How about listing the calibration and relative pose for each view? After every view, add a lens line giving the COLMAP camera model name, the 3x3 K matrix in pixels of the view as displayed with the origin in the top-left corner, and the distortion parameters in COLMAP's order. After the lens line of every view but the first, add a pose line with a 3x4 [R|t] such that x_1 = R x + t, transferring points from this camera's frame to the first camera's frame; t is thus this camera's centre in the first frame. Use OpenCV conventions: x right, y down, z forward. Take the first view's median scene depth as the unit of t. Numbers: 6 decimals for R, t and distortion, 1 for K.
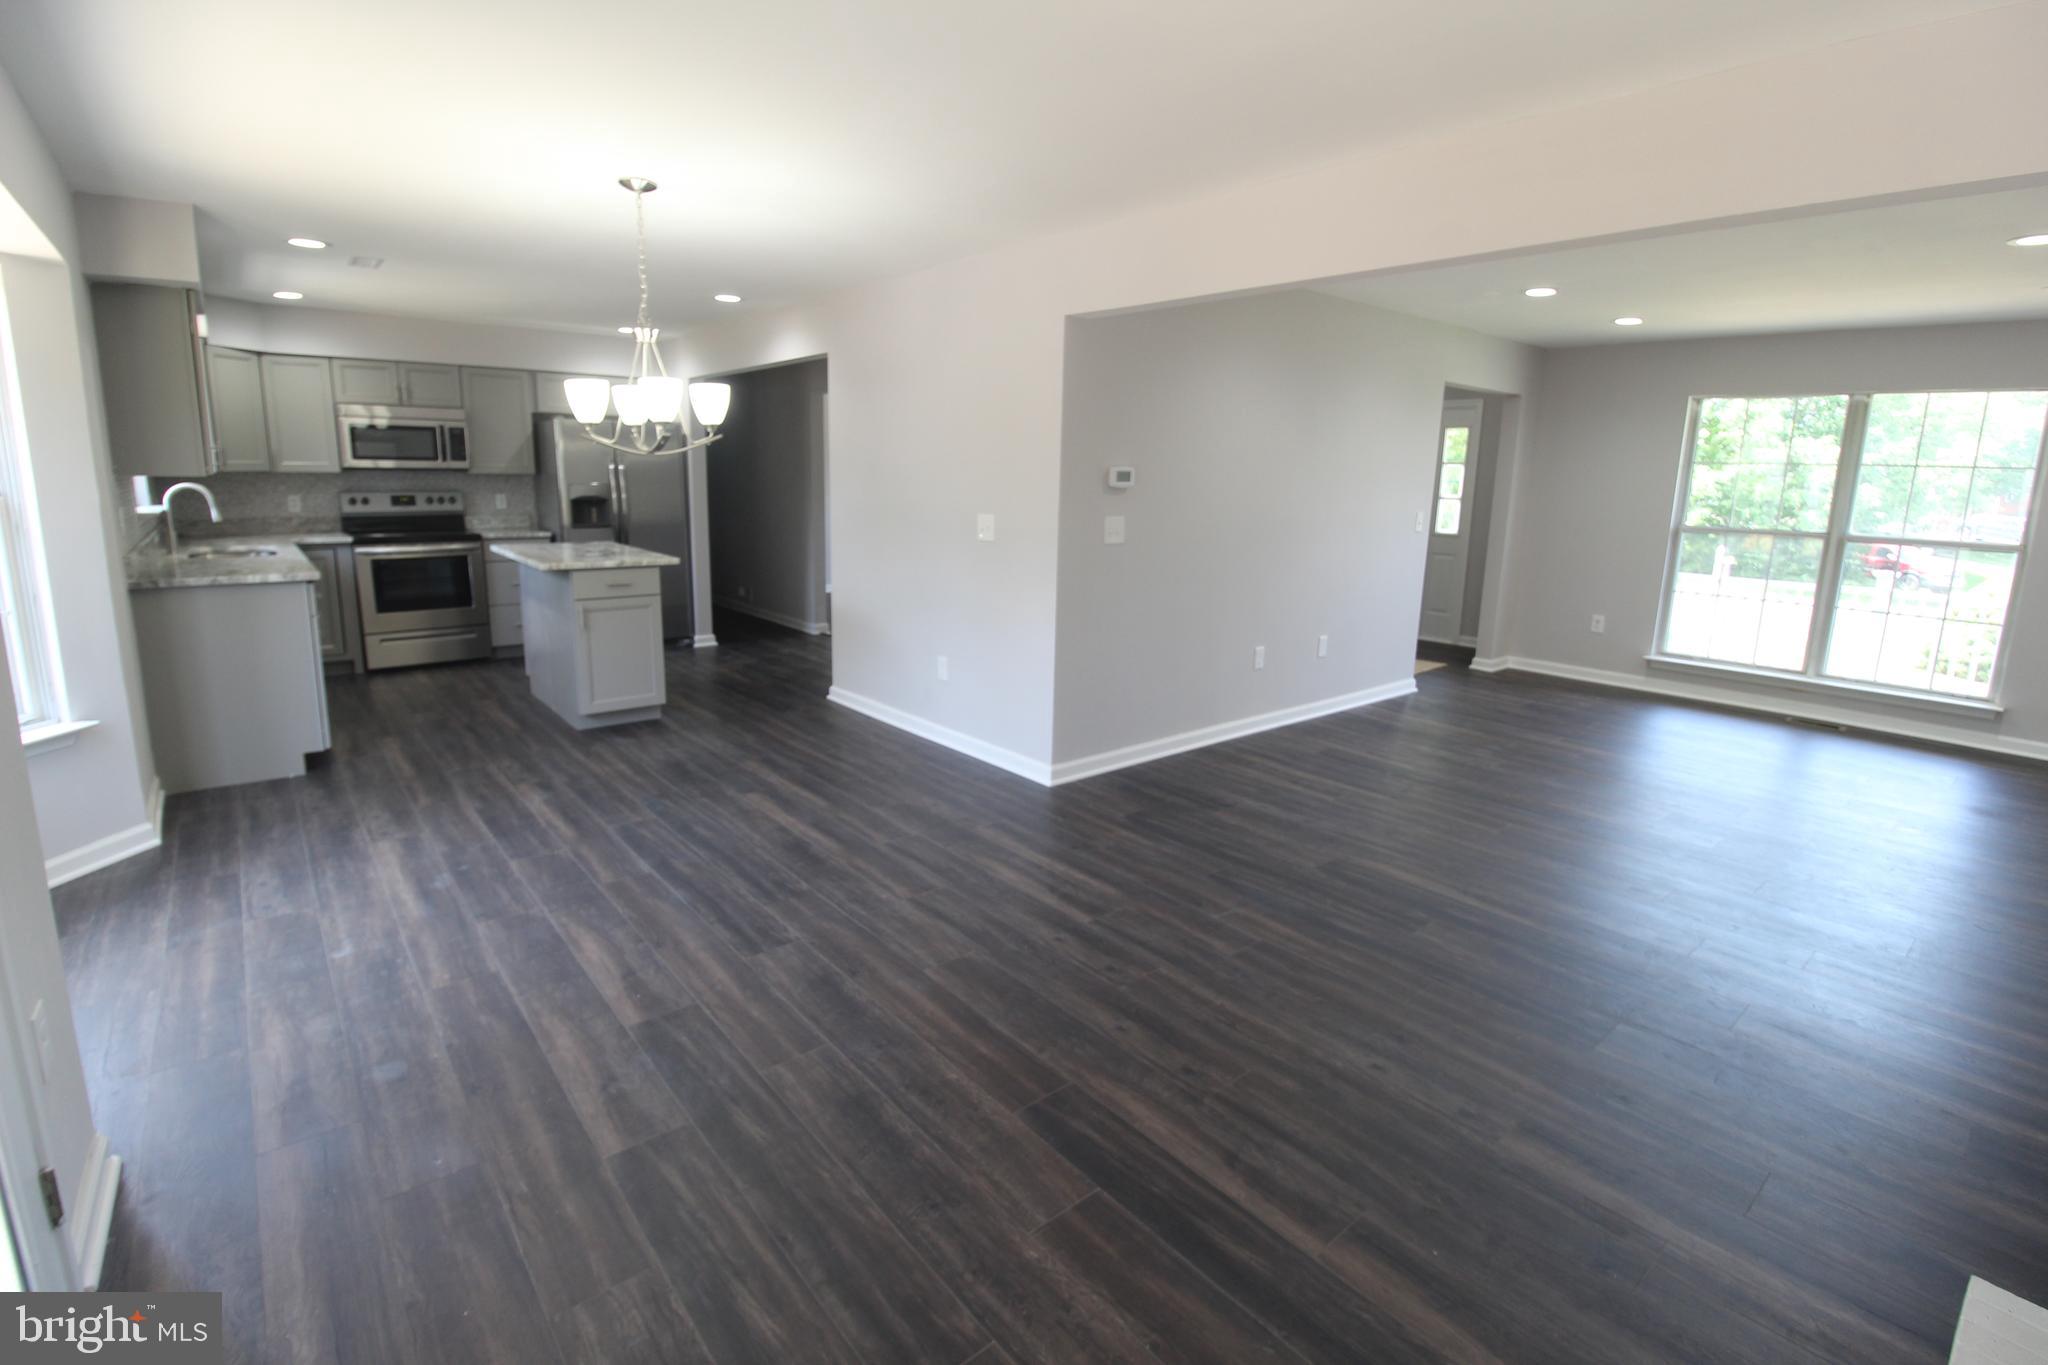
lens RADIAL K [[945.1, 0, 1017.1], [0, 945.1, 646.3], [0, 0, 1]] dist [-0.003906, -0.010136]
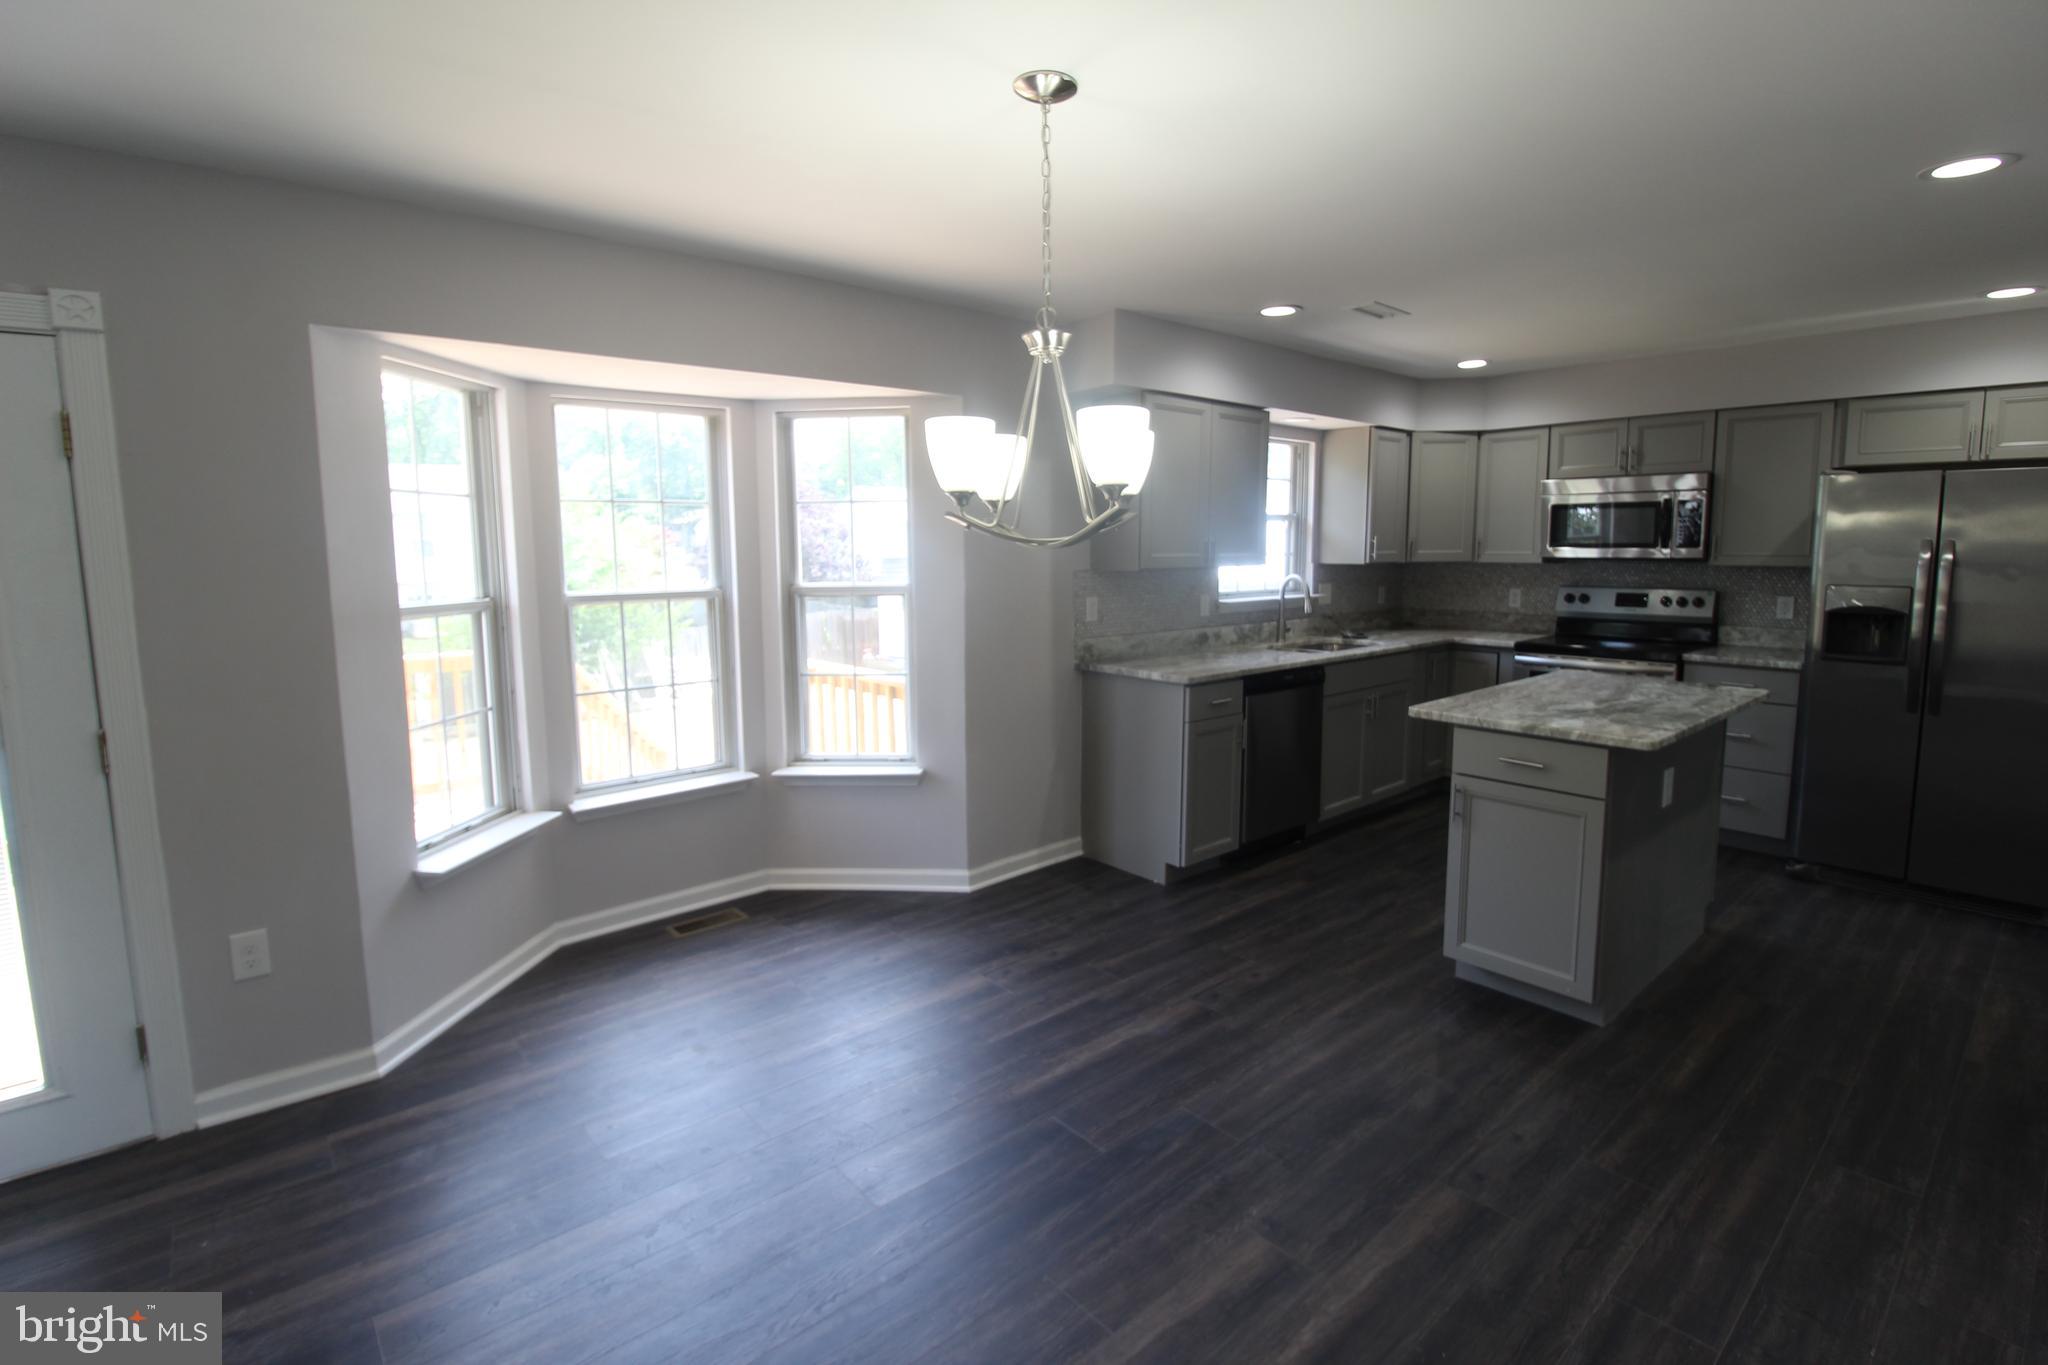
lens RADIAL K [[945.1, 0, 1024.8], [0, 945.1, 650.1], [0, 0, 1]] dist [-0.003906, -0.010136]
pose [[0.012889, 0.093887, -0.995499, 0.175910], [-0.175708, 0.980303, 0.090179, -0.172599], [0.984358, 0.173755, 0.029132, 0.890739]]
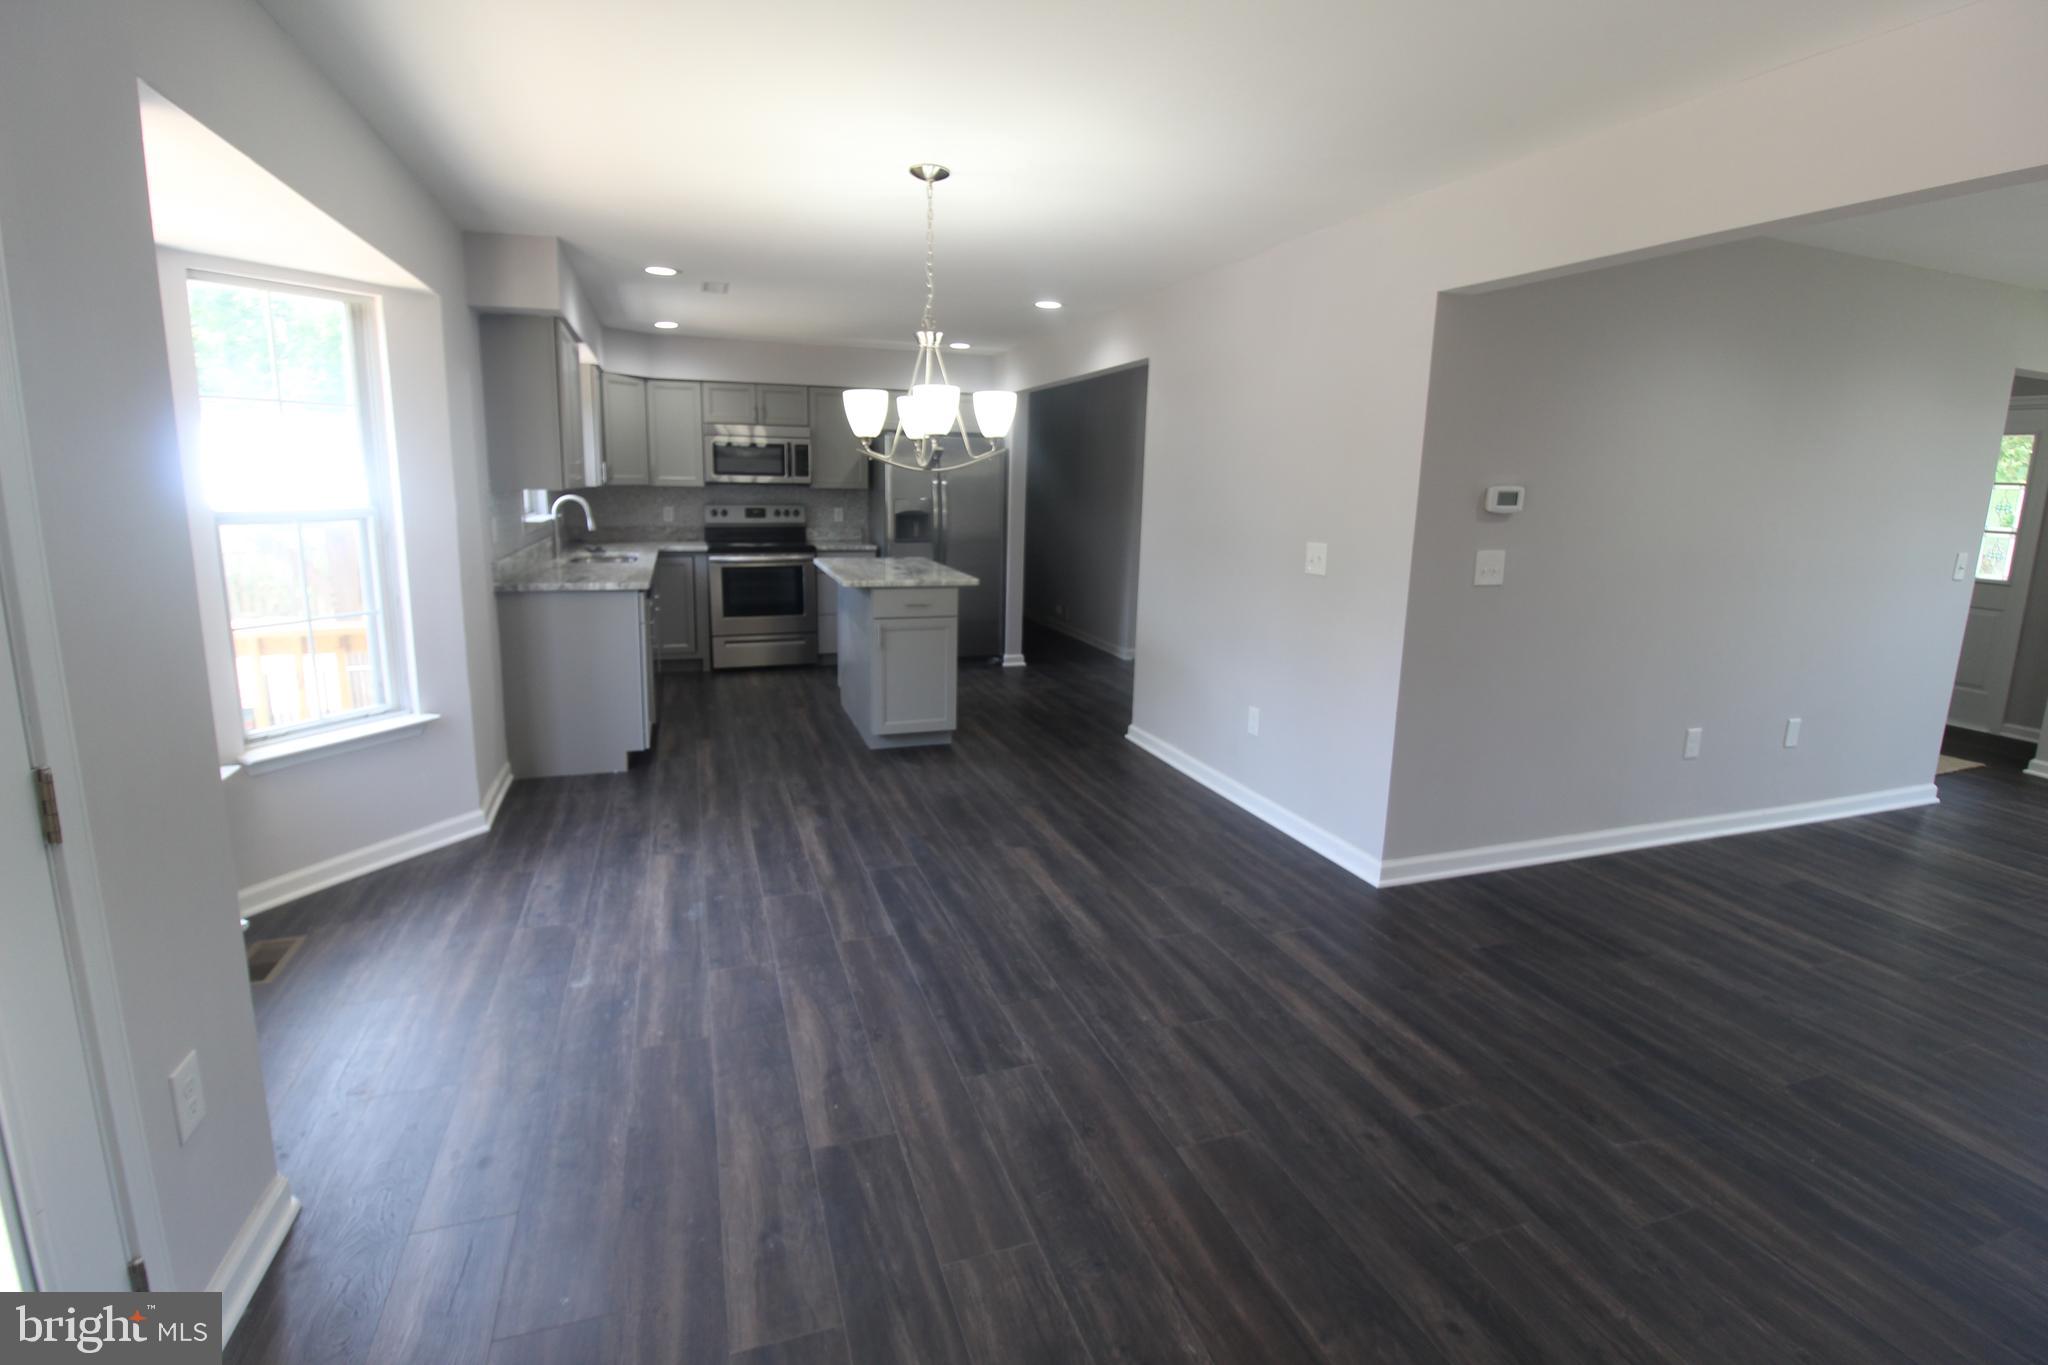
lens RADIAL K [[945.1, 0, 1011.4], [0, 945.1, 646.6], [0, 0, 1]] dist [-0.003906, -0.010136]
pose [[0.935474, 0.063054, -0.347725, 0.010978], [-0.068055, 0.997679, -0.002174, -0.034989], [0.346781, 0.025698, 0.937594, 0.166081]]
